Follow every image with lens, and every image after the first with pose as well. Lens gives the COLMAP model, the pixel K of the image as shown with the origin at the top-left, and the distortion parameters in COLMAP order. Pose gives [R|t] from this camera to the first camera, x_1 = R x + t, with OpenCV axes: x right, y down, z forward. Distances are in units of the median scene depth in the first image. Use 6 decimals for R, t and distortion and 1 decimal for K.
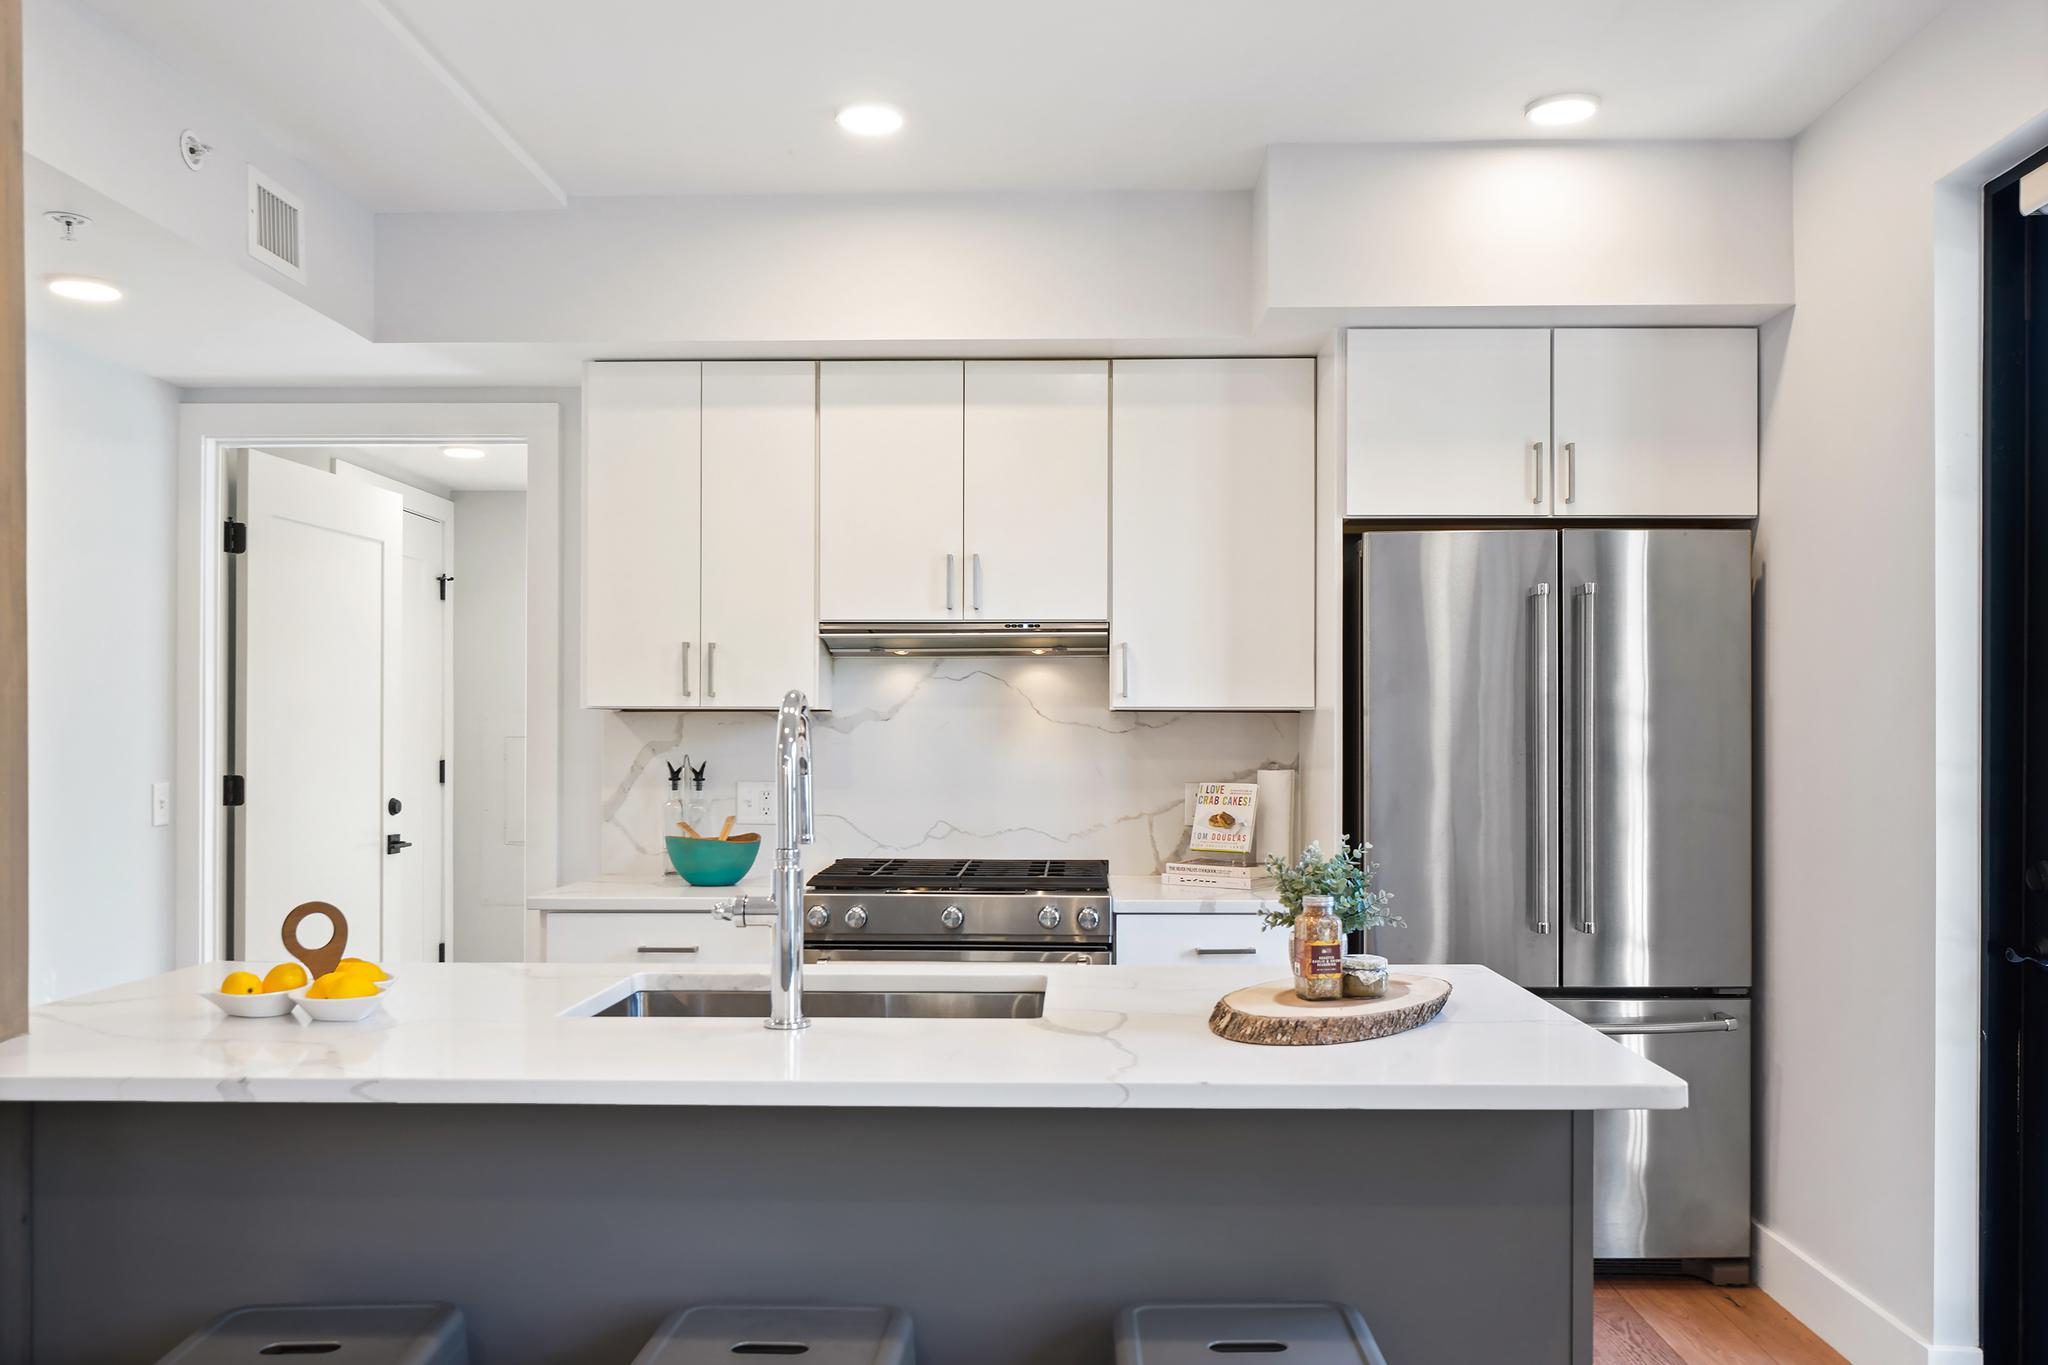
lens RADIAL K [[1587.3, 0, 1081.5], [0, 1587.3, 743.4], [0, 0, 1]] dist [-0.033942, 0.013129]
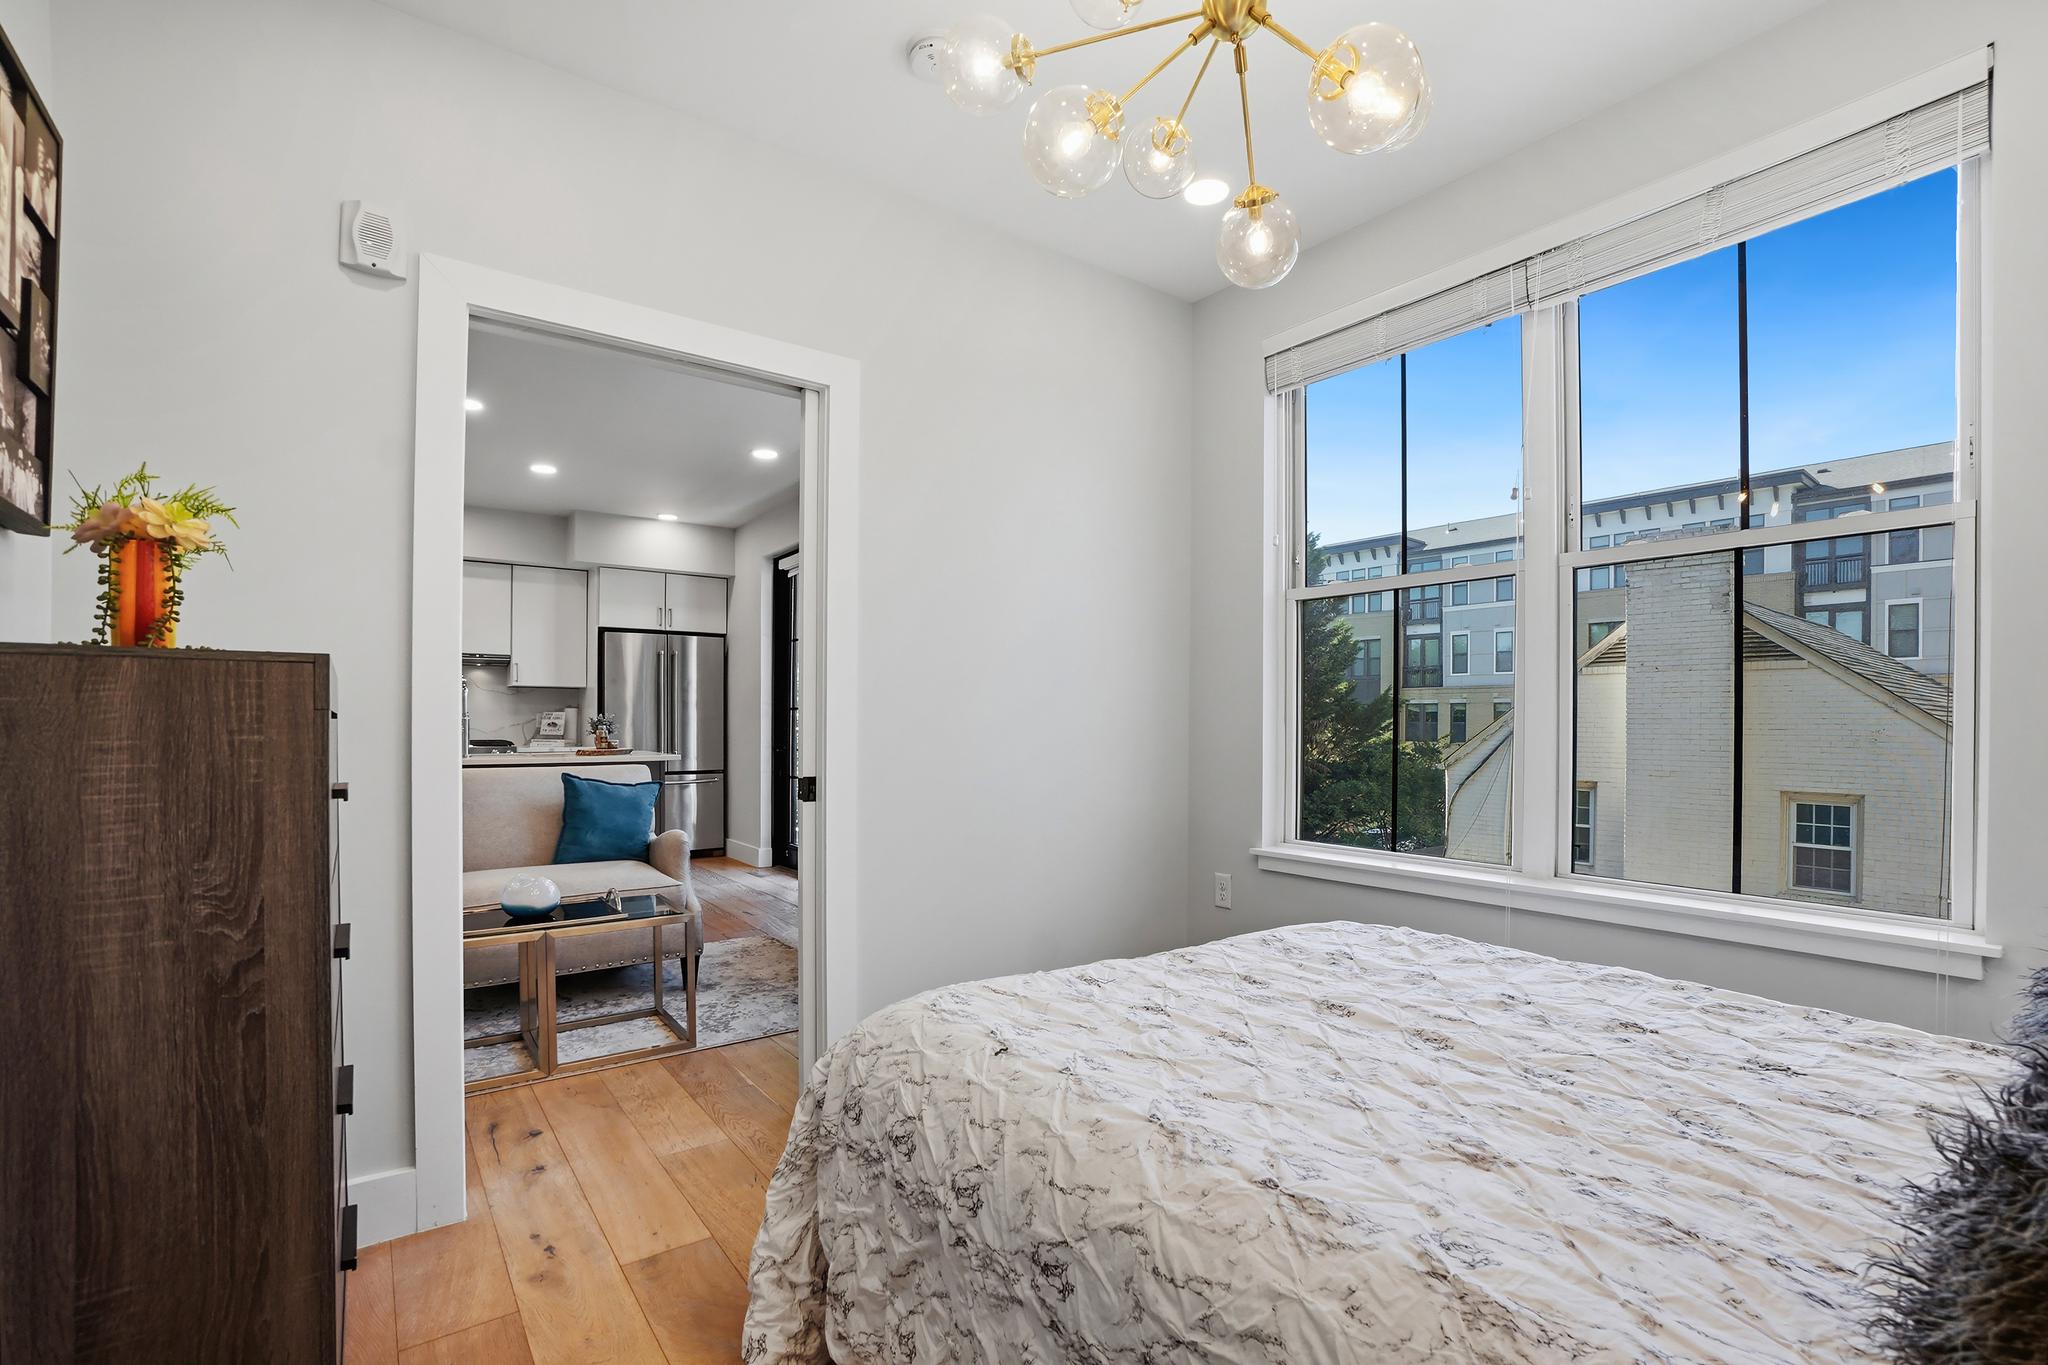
lens RADIAL K [[927.2, 0, 1031.9], [0, 927.2, 724.8], [0, 0, 1]] dist [-0.057458, 0.020478]
pose [[0.801492, 0.000091, 0.598006, -0.216799], [0.000408, 1.000000, -0.000699, 0.051066], [-0.598006, 0.000804, 0.801491, -0.914517]]
